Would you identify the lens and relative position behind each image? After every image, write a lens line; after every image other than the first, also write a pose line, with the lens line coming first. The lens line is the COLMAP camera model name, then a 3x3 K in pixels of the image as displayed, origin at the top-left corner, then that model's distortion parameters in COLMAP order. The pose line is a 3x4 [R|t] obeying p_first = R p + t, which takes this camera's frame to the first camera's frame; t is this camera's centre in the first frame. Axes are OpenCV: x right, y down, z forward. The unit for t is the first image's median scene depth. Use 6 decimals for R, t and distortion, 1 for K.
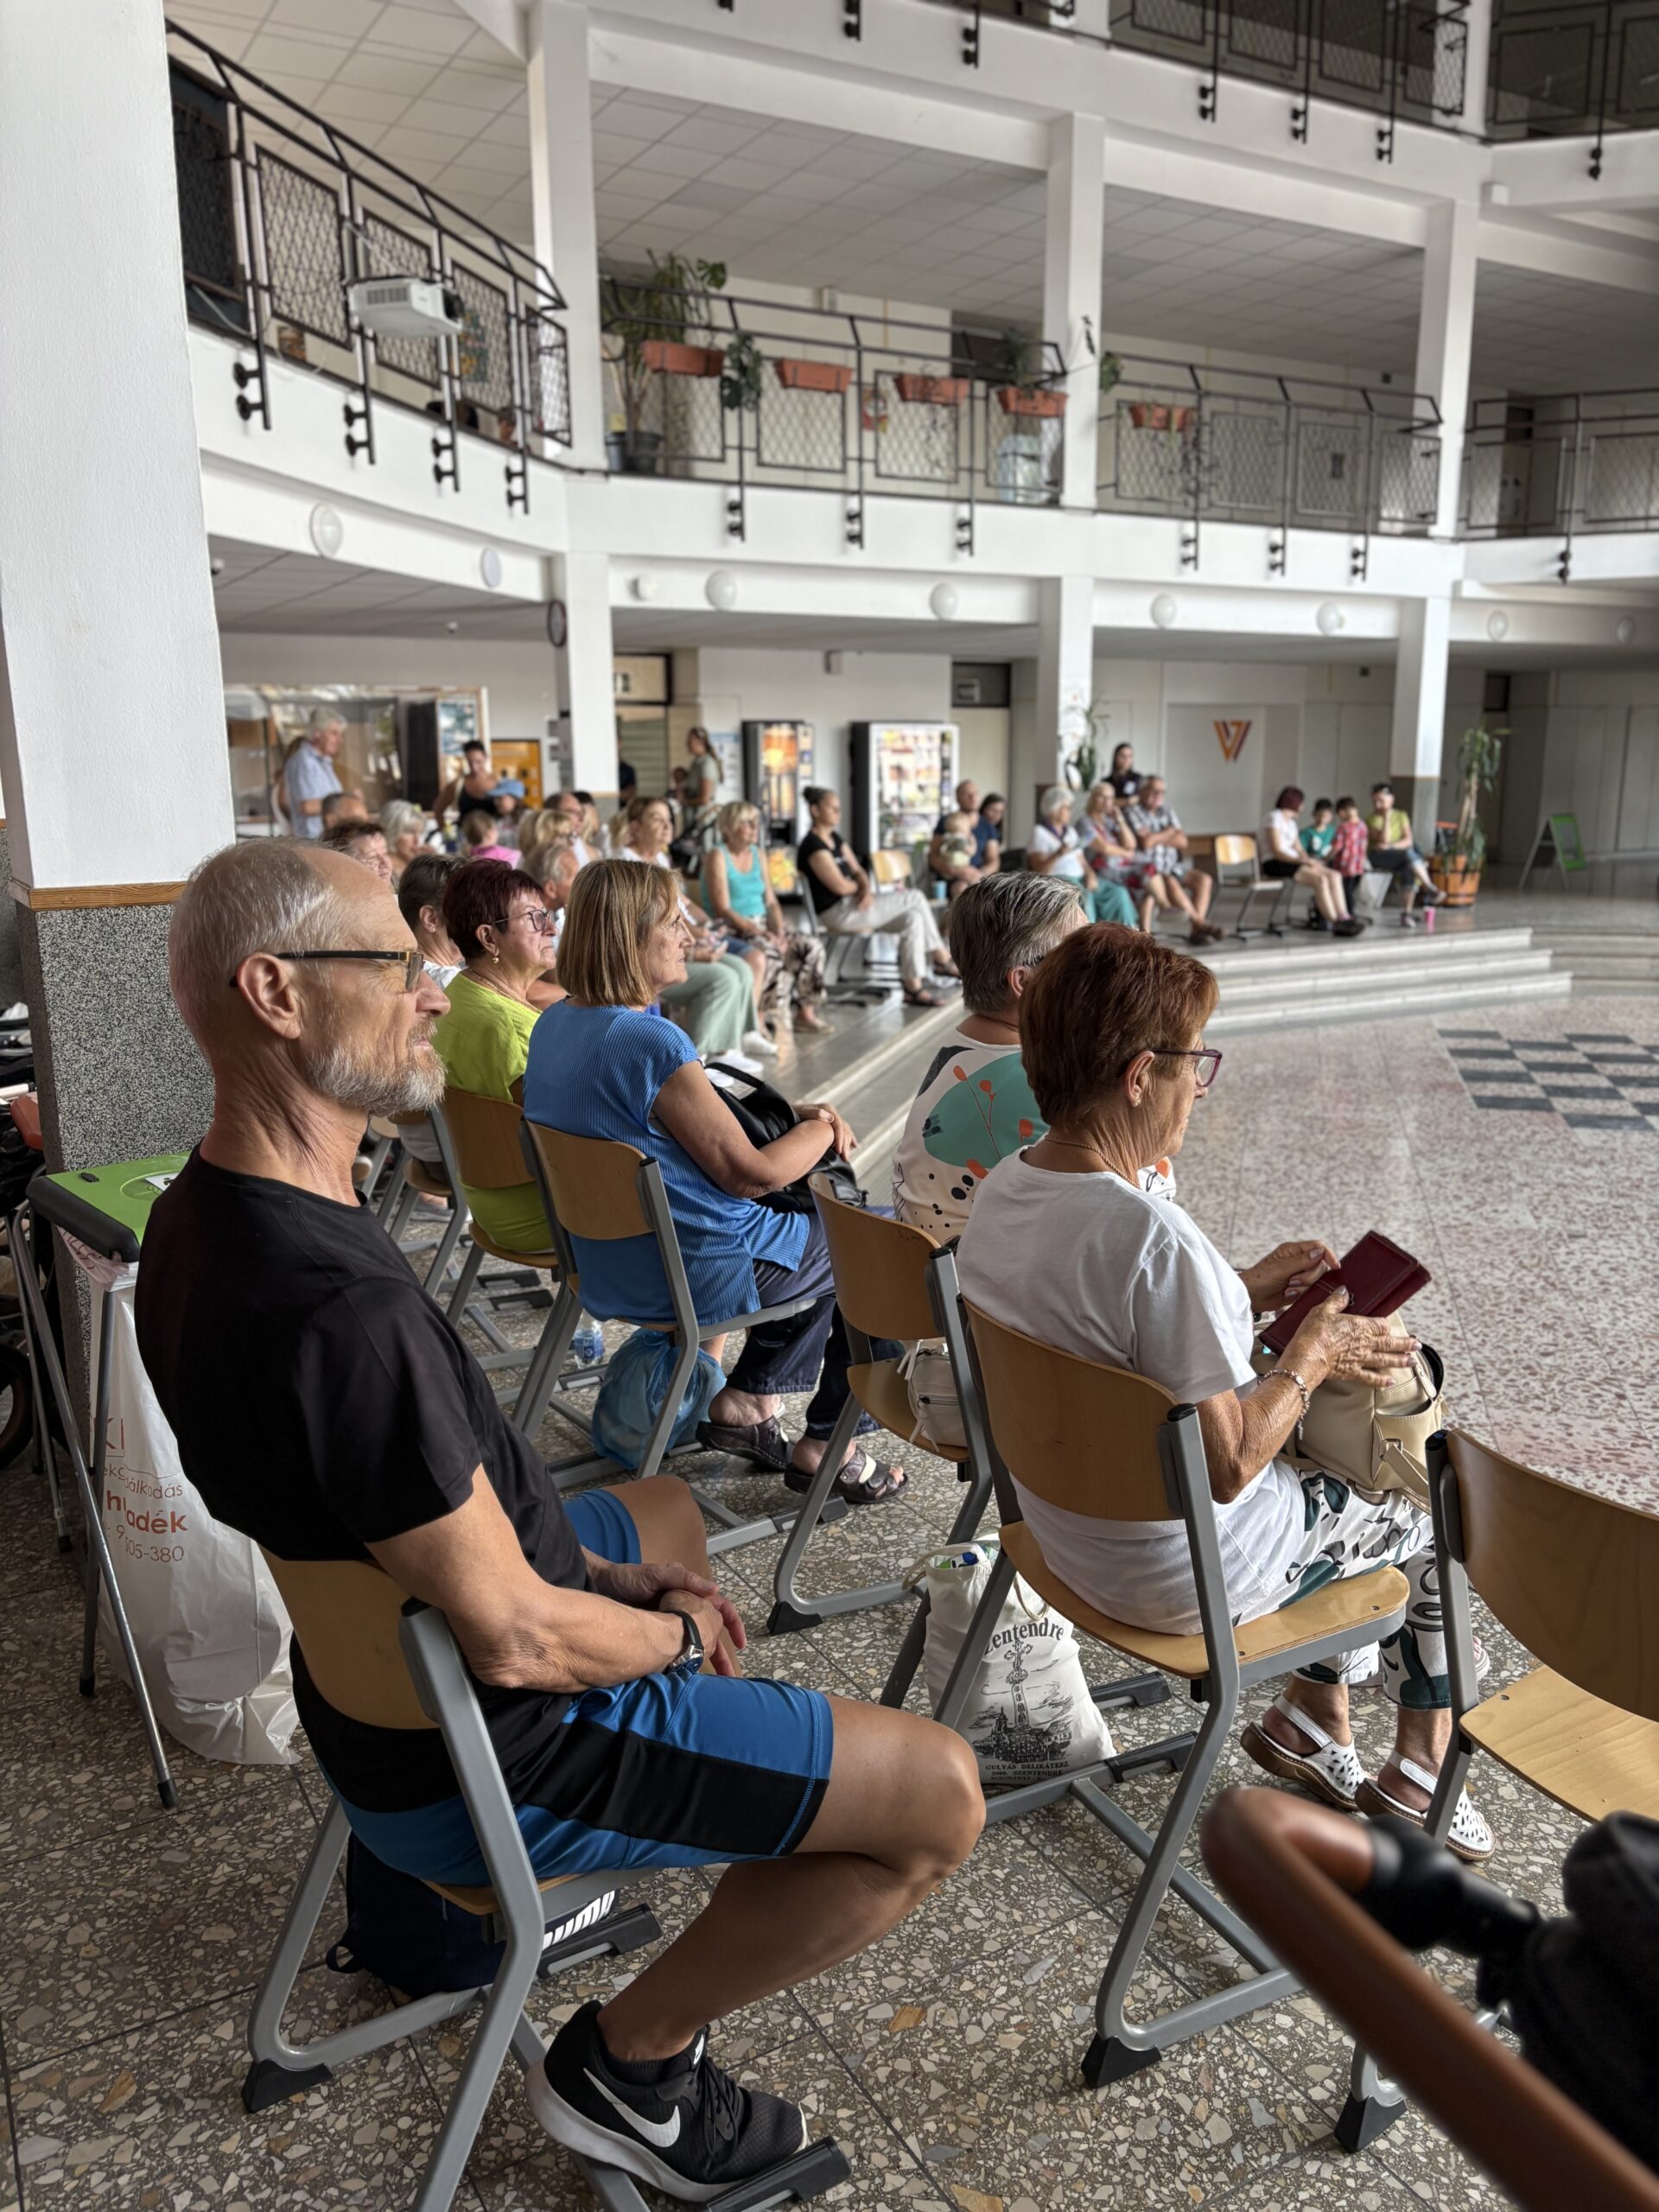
lens RADIAL K [[1651.3, 0, 832.1], [0, 1651.3, 1141.4], [0, 0, 1]] dist [0.015448, -0.029372]
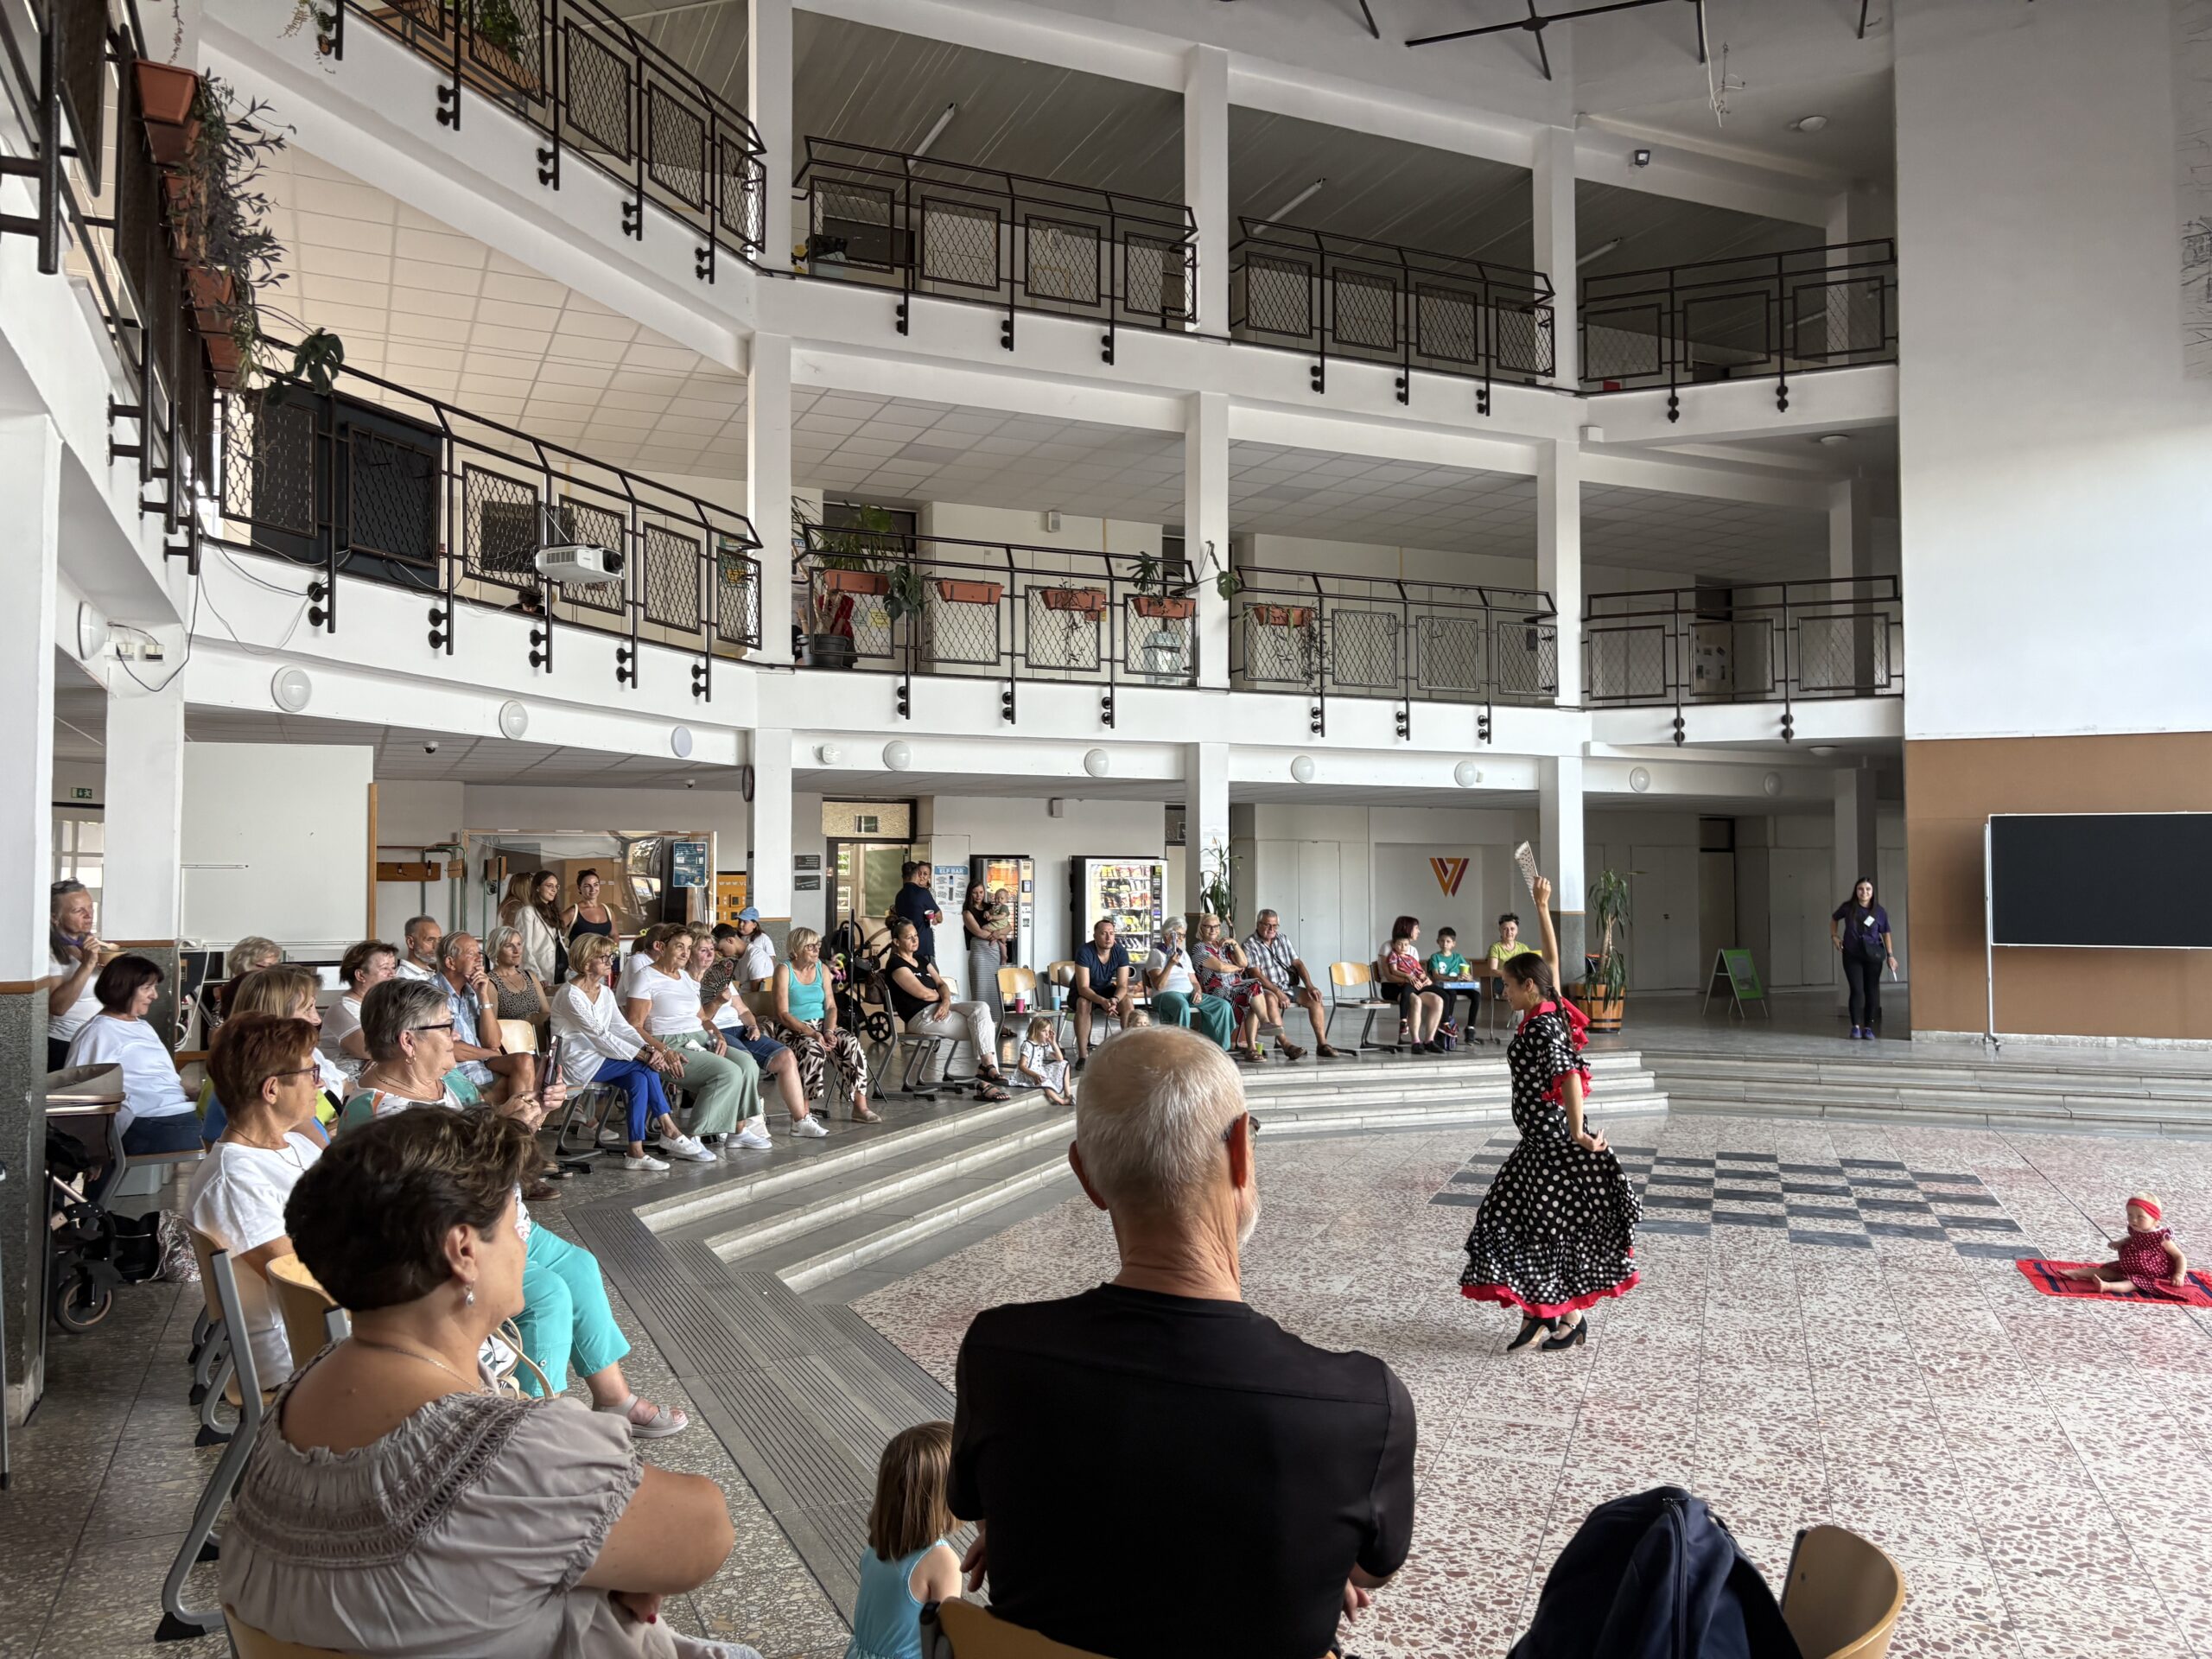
lens RADIAL K [[1651.3, 0, 1106.0], [0, 1651.3, 829.5], [0, 0, 1]] dist [0.015448, -0.029372]
pose [[0.992895, 0.007892, -0.118733, 0.205946], [-0.037823, 0.966982, -0.252022, 0.016990], [0.112823, 0.254722, 0.960410, -0.117233]]
